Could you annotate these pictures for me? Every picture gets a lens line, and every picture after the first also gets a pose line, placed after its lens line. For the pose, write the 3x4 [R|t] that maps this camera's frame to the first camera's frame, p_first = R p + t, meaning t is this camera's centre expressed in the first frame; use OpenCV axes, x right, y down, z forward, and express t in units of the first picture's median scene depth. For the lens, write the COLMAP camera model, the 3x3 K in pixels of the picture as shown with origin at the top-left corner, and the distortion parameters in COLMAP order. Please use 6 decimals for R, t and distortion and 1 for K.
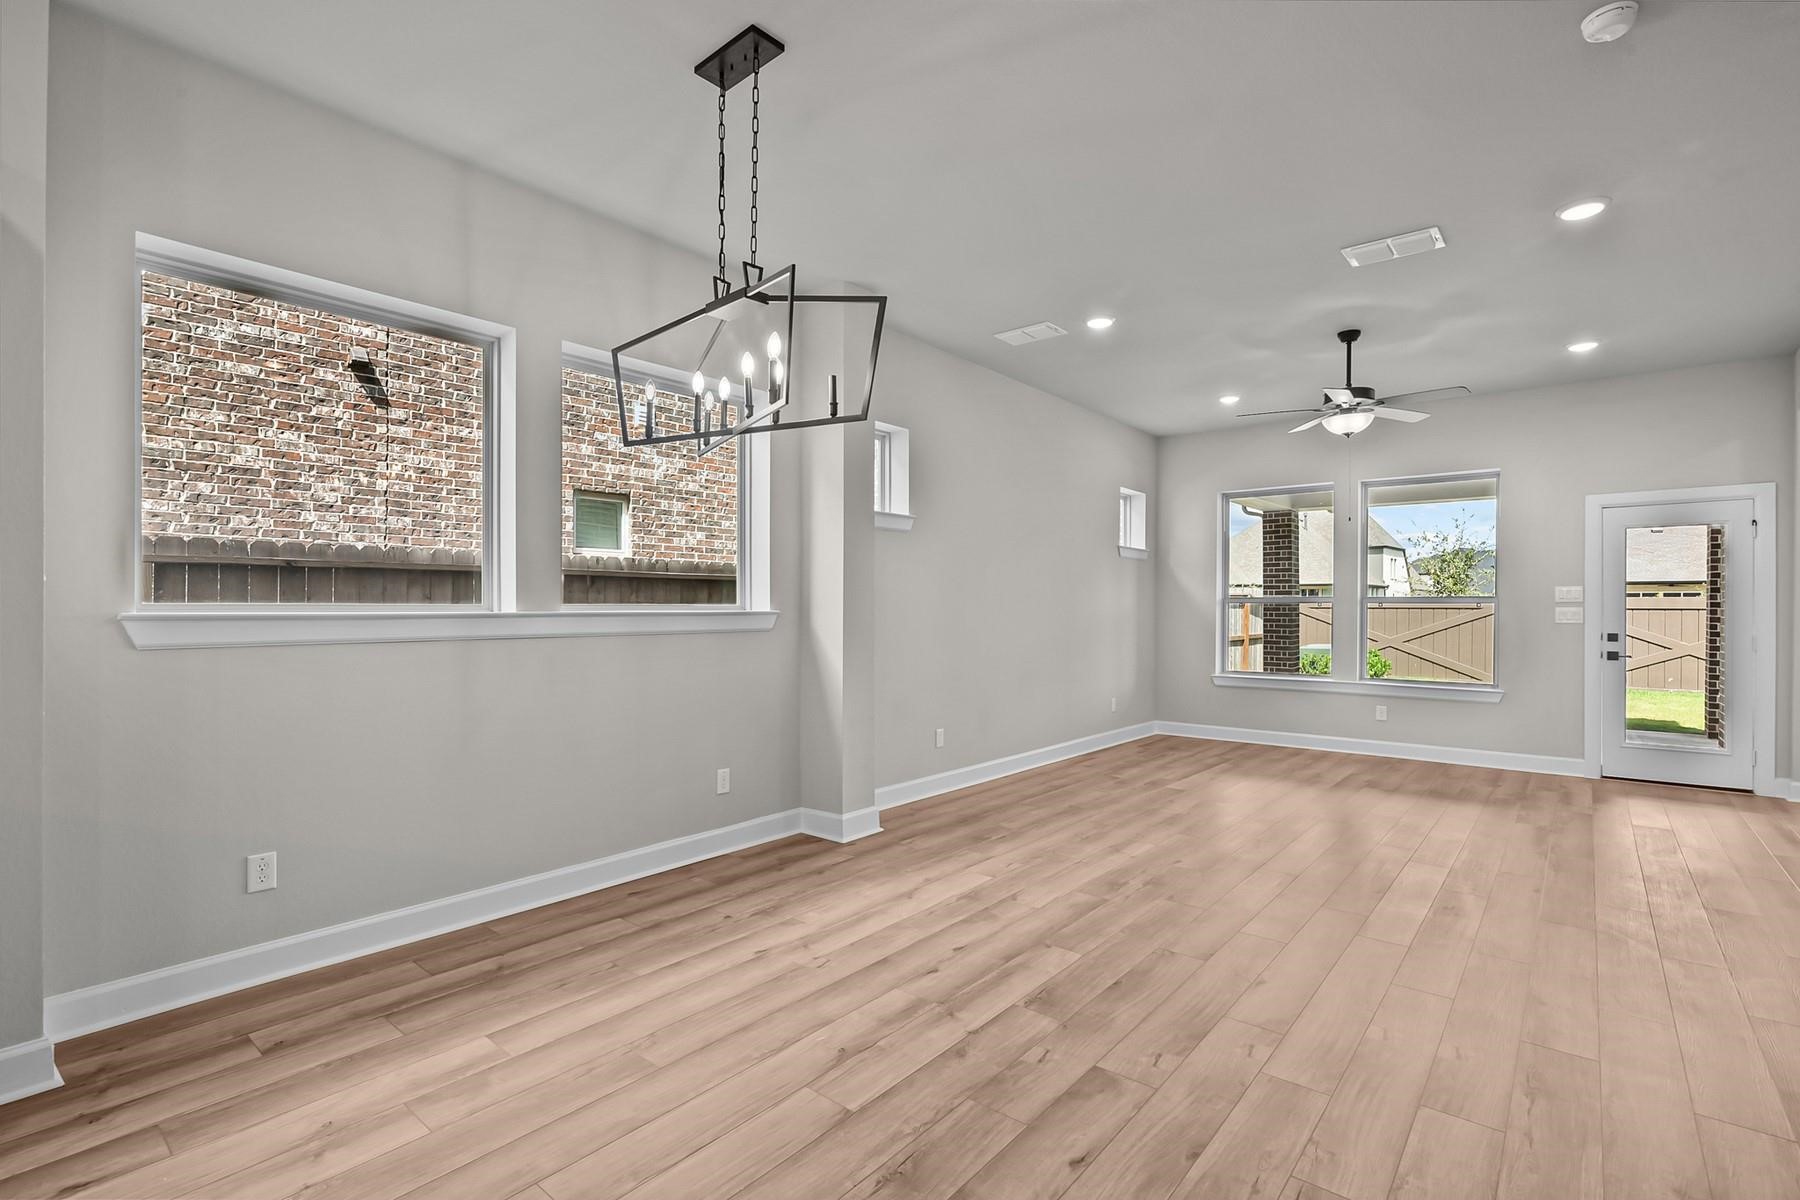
lens RADIAL K [[837.6, 0, 903.7], [0, 837.6, 611.3], [0, 0, 1]] dist [-0.012684, 0.001925]
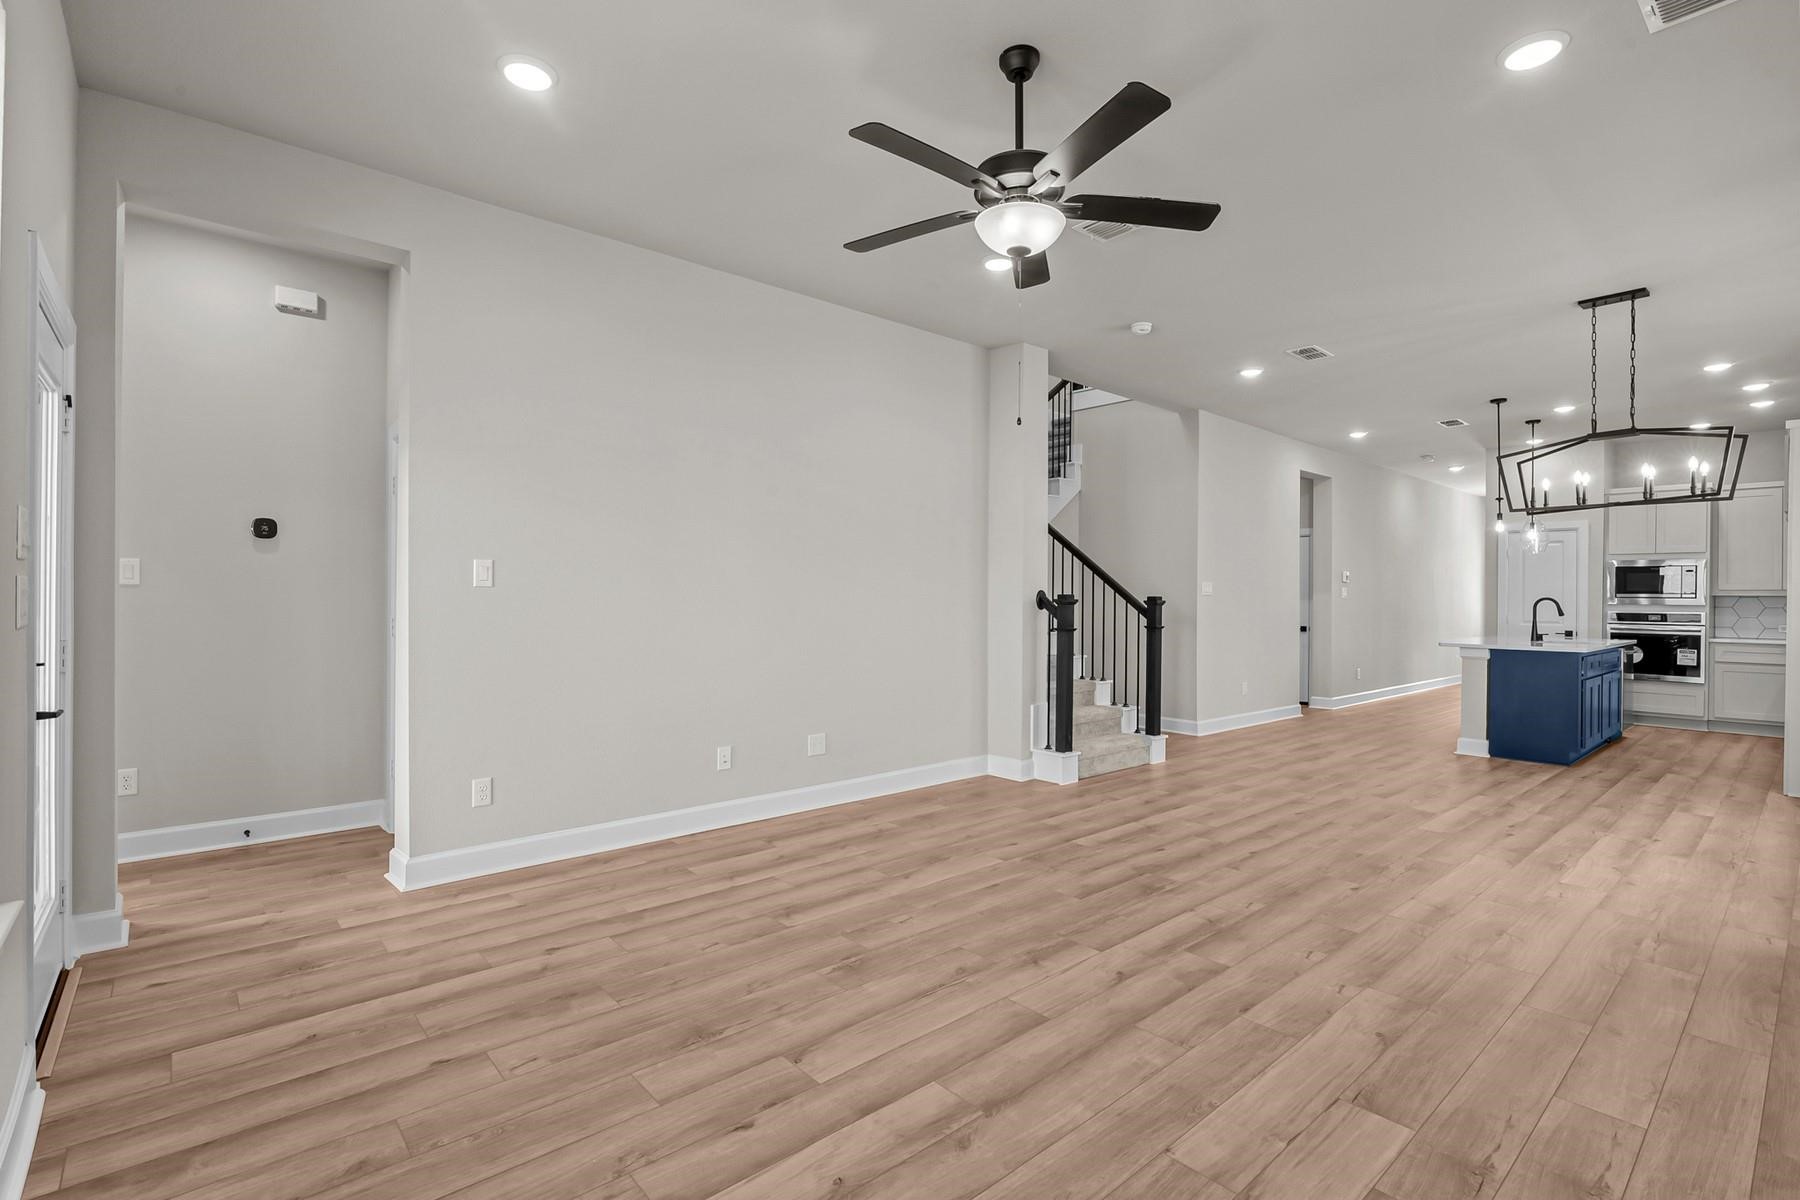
lens RADIAL K [[837.6, 0, 905.3], [0, 837.6, 590.0], [0, 0, 1]] dist [-0.012684, 0.001925]
pose [[-0.987873, -0.012786, 0.154739, 0.768995], [-0.013469, 0.999904, -0.003364, -0.002919], [-0.154681, -0.005407, -0.987950, 2.250671]]
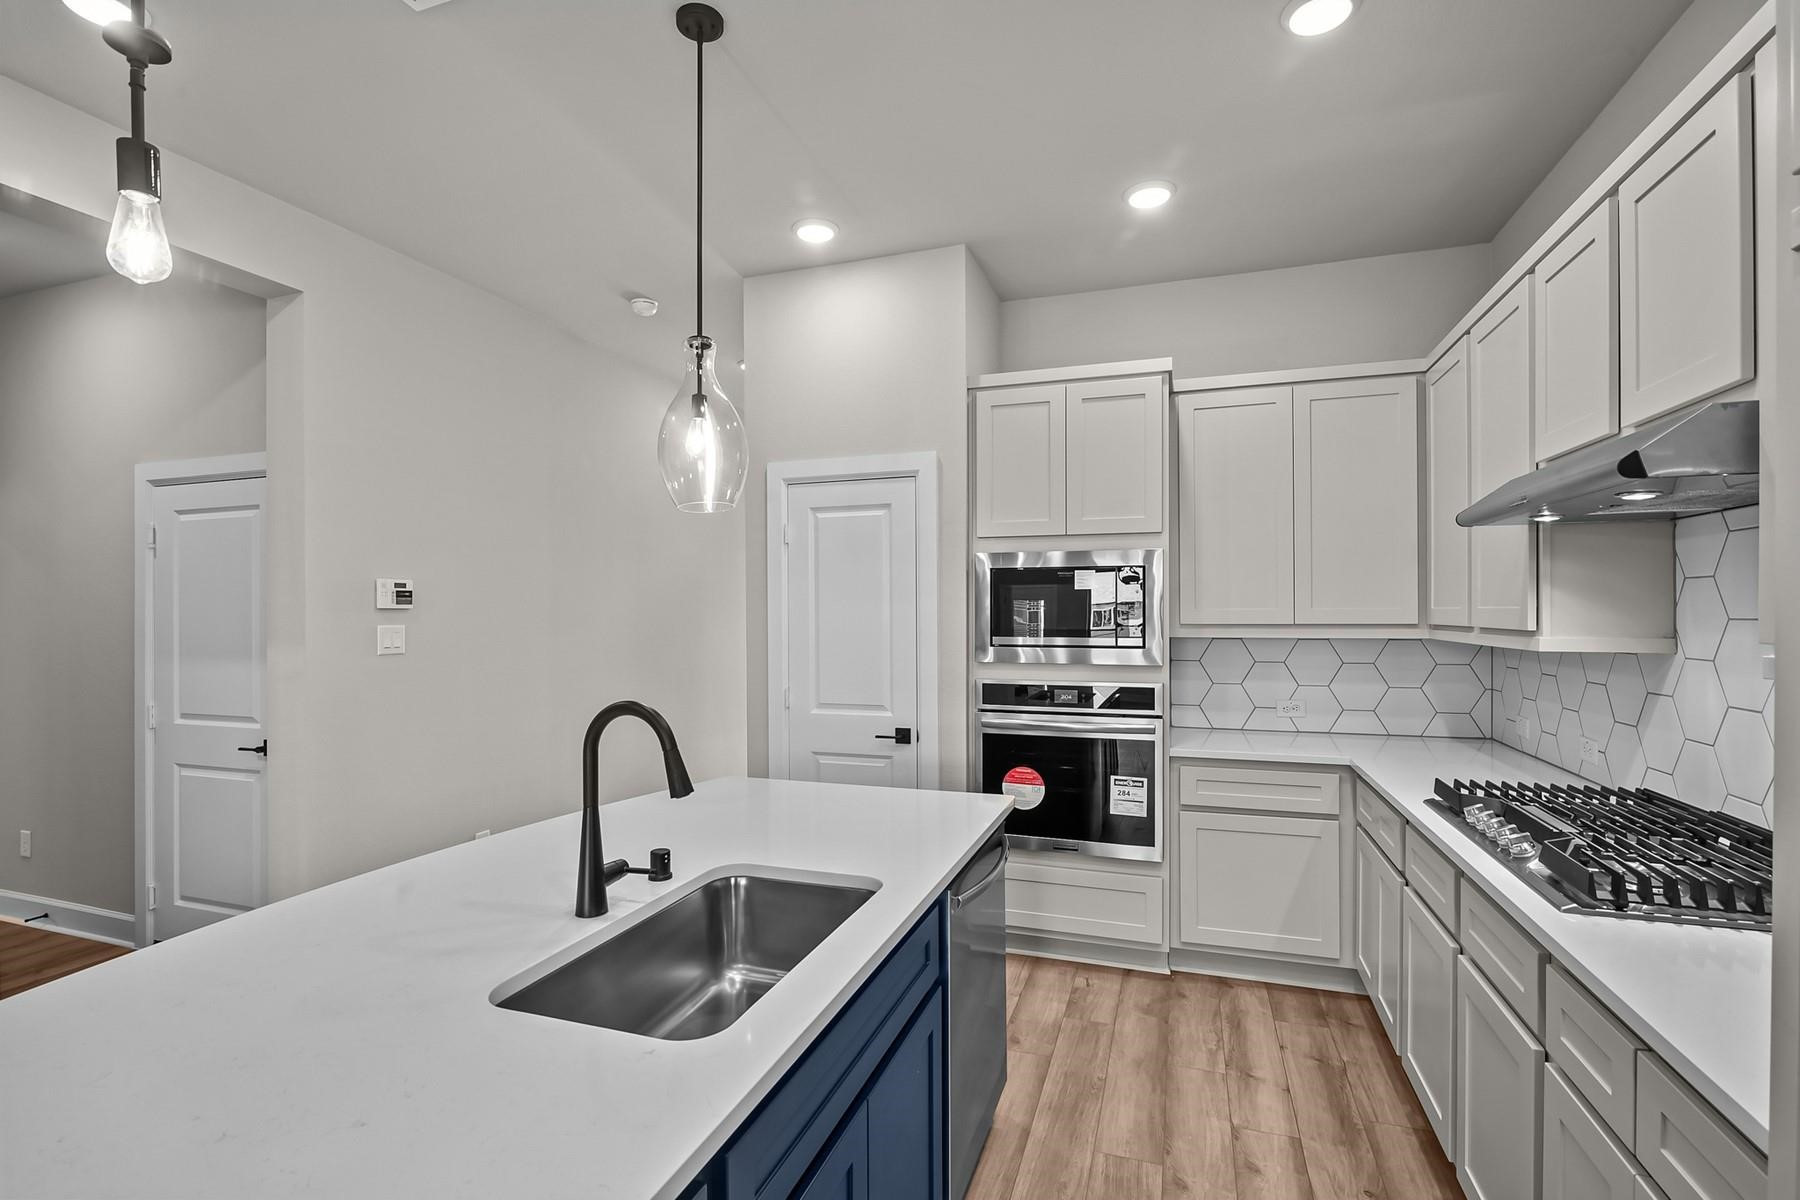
lens RADIAL K [[837.6, 0, 891.7], [0, 837.6, 610.6], [0, 0, 1]] dist [-0.012684, 0.001925]
pose [[-0.939123, -0.002624, -0.343571, -0.475195], [-0.003654, 0.999991, 0.002352, -0.060170], [0.343562, 0.003464, -0.939124, 0.389125]]
